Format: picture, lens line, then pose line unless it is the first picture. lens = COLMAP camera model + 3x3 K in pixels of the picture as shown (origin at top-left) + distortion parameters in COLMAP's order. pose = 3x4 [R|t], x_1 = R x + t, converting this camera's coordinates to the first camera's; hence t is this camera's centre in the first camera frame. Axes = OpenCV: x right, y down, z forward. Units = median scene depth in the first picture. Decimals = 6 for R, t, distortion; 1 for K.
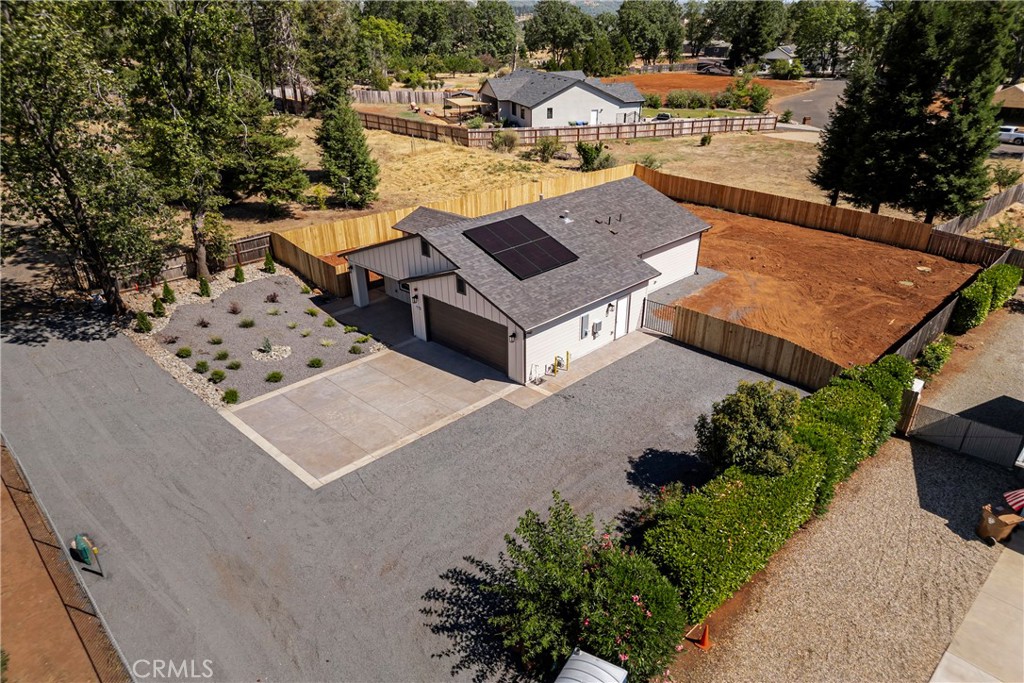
lens RADIAL K [[684.1, 0, 511.1], [0, 684.1, 322.7], [0, 0, 1]] dist [0.042577, 0.000437]
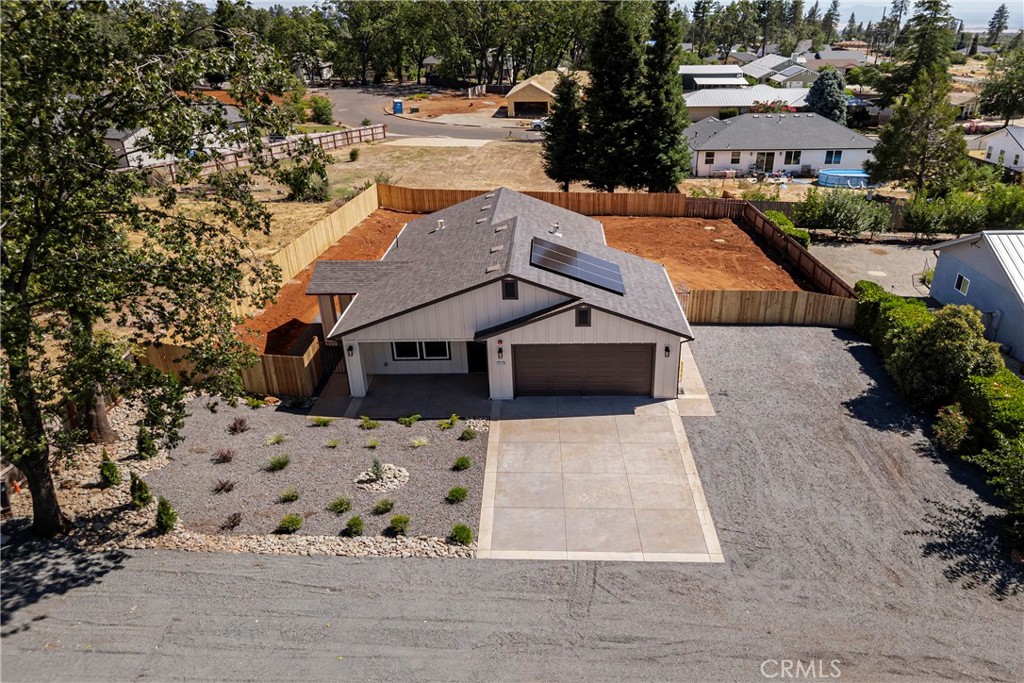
lens RADIAL K [[744.9, 0, 512.0], [0, 744.9, 341.5], [0, 0, 1]] dist [0.006045, -0.000219]
pose [[0.739371, -0.267565, 0.617851, -0.686150], [0.279021, 0.956905, 0.080495, -0.117724], [-0.612763, 0.112878, 0.782164, 0.284088]]
